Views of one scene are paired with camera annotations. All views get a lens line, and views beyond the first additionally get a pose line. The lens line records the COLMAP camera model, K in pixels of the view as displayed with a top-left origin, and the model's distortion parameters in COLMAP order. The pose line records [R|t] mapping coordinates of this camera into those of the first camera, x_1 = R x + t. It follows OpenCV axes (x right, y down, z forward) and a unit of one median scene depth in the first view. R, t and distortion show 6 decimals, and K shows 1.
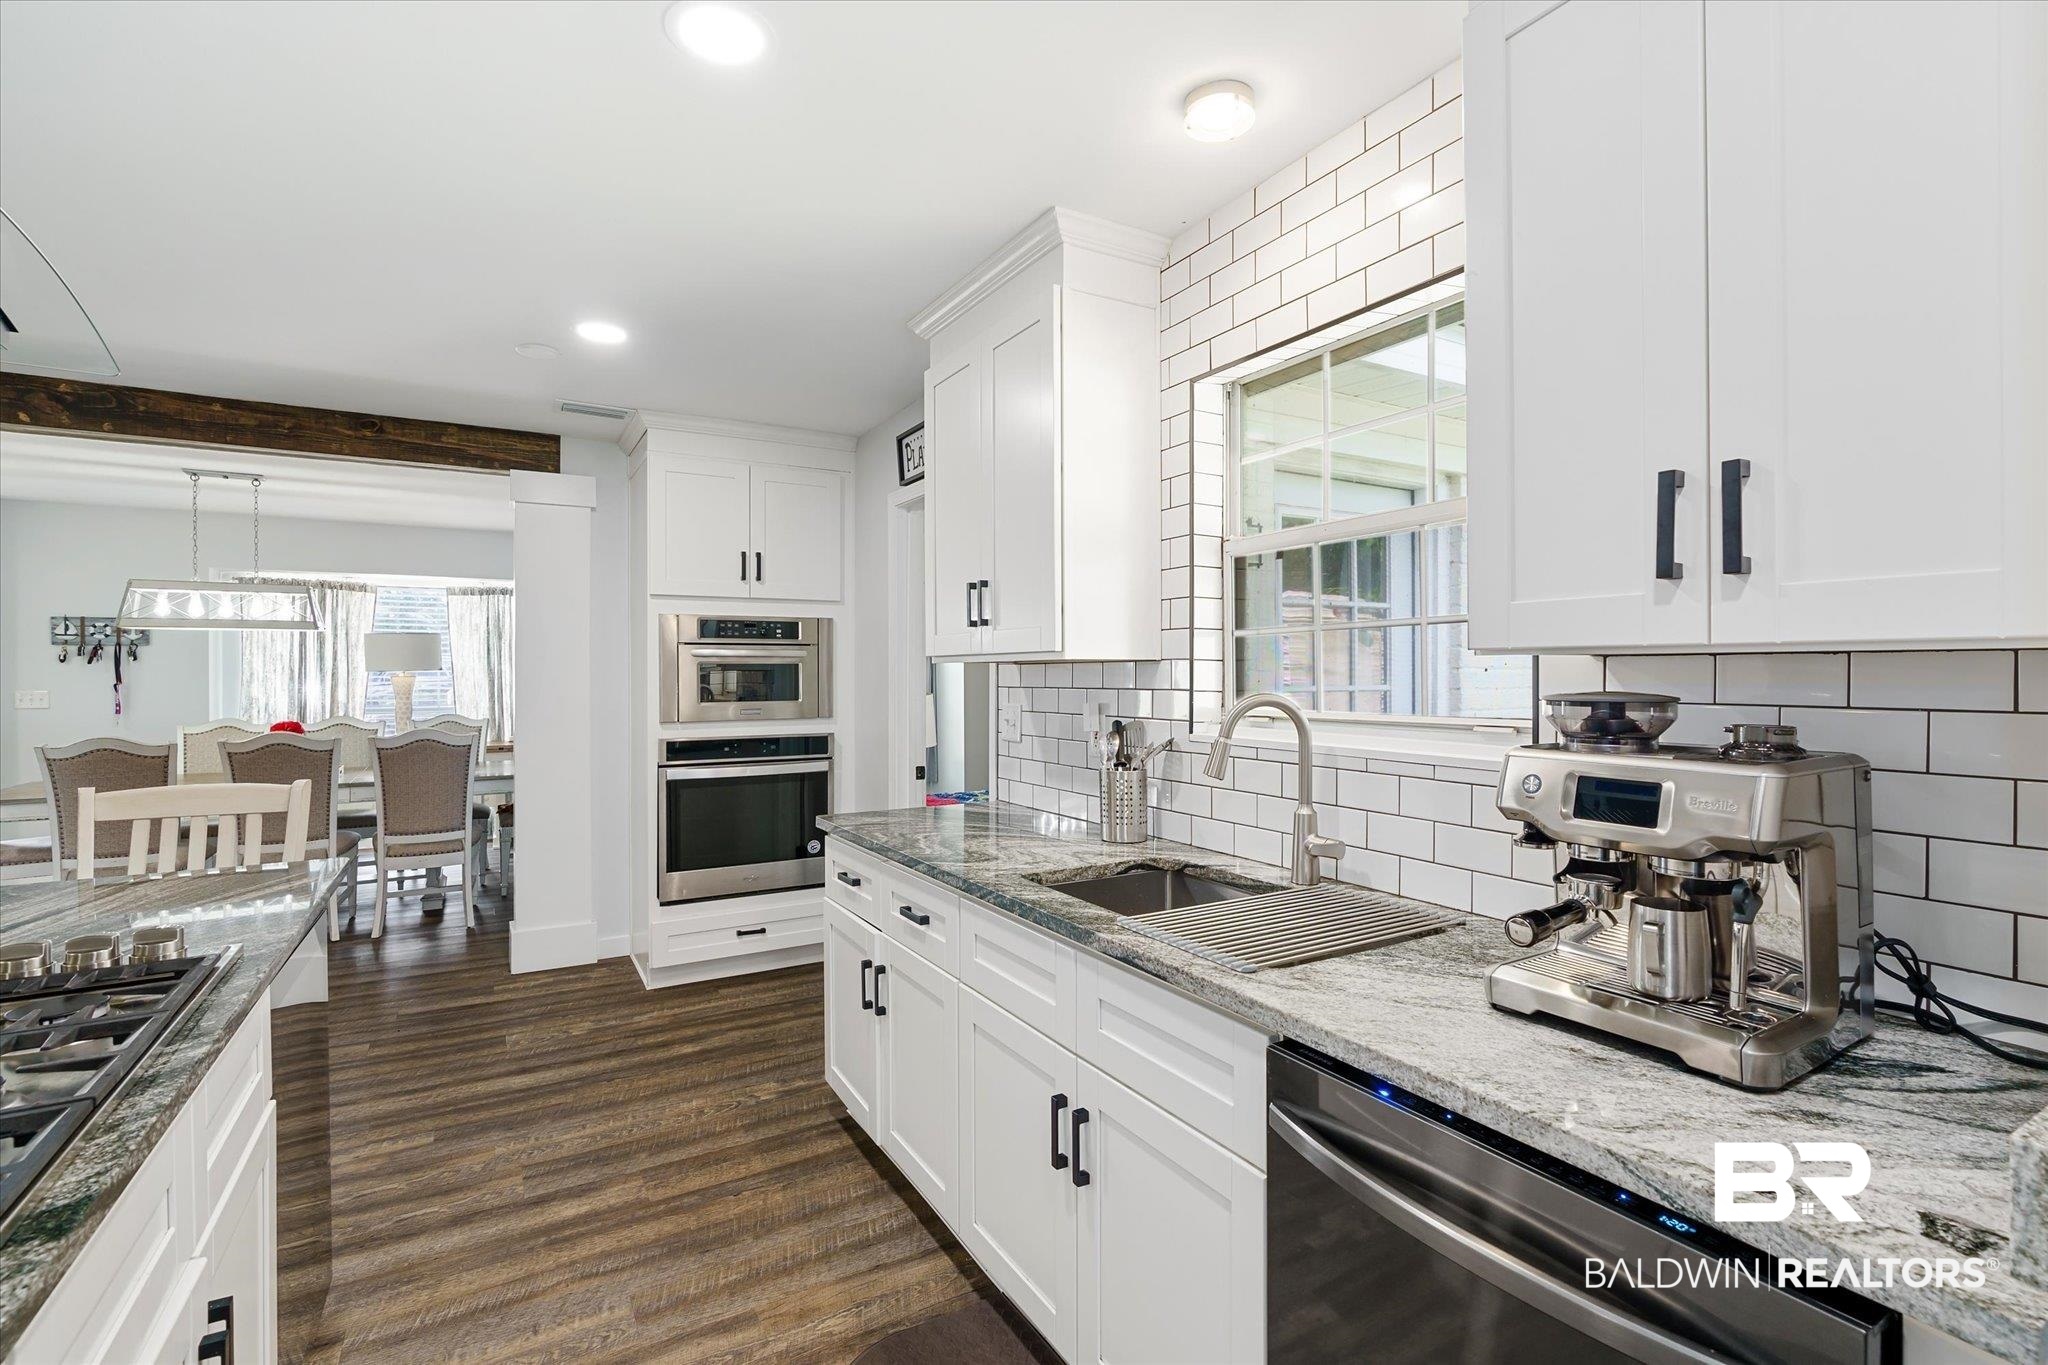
lens RADIAL K [[920.3, 0, 1030.2], [0, 920.3, 678.4], [0, 0, 1]] dist [-0.005482, 0.000293]
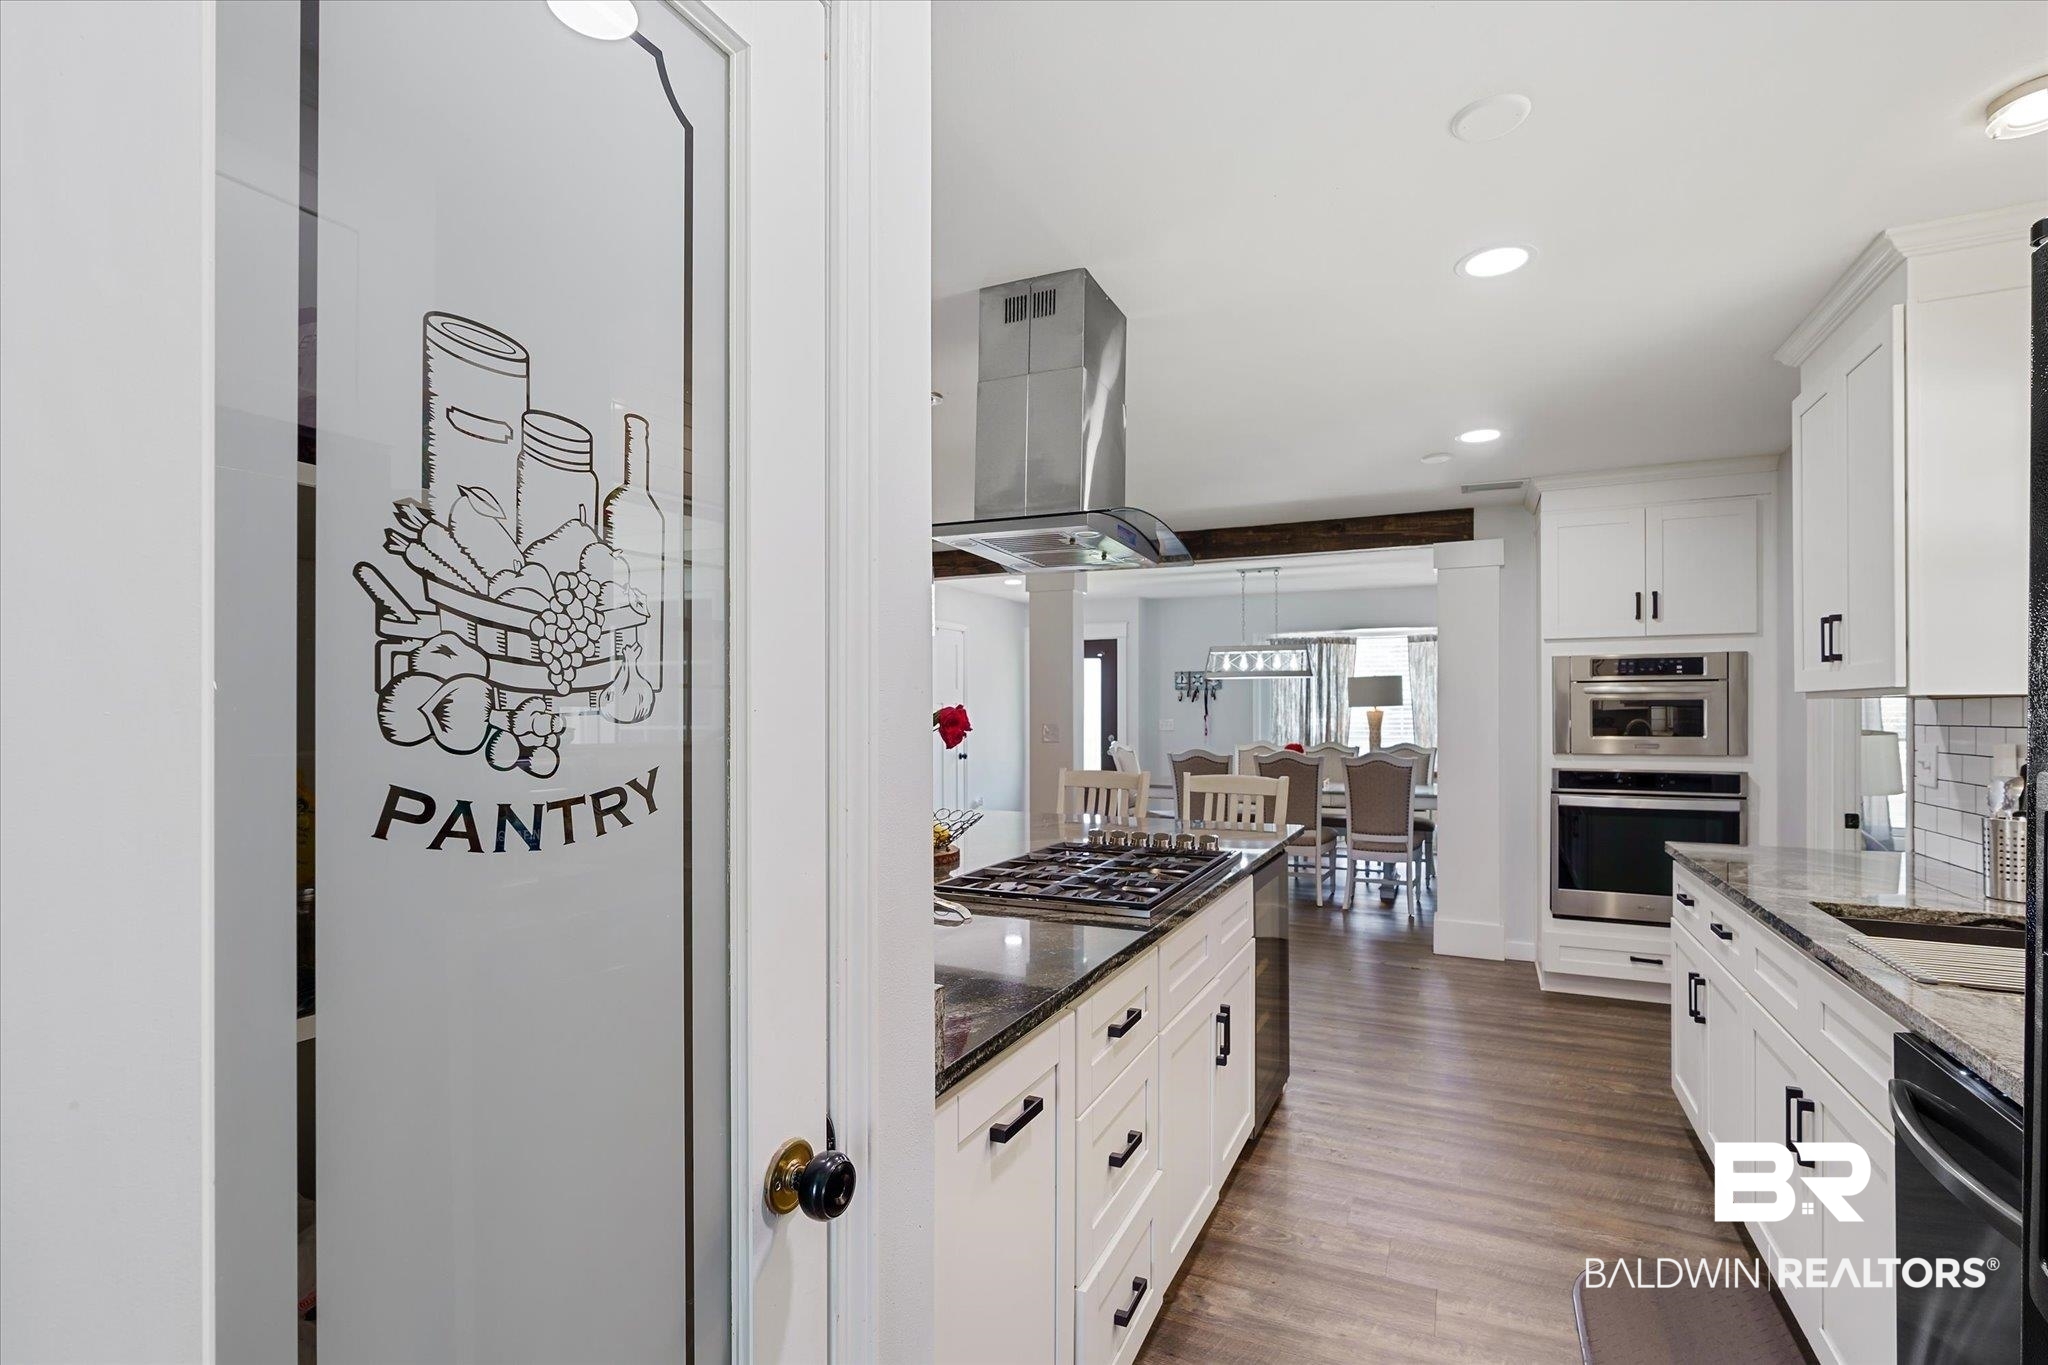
lens RADIAL K [[920.3, 0, 1030.2], [0, 920.3, 678.4], [0, 0, 1]] dist [-0.005482, 0.000293]
pose [[0.560017, -0.025526, -0.828088, 0.159727], [-0.006613, 0.999356, -0.035278, 0.000794], [0.828455, 0.025233, 0.559488, -0.145163]]
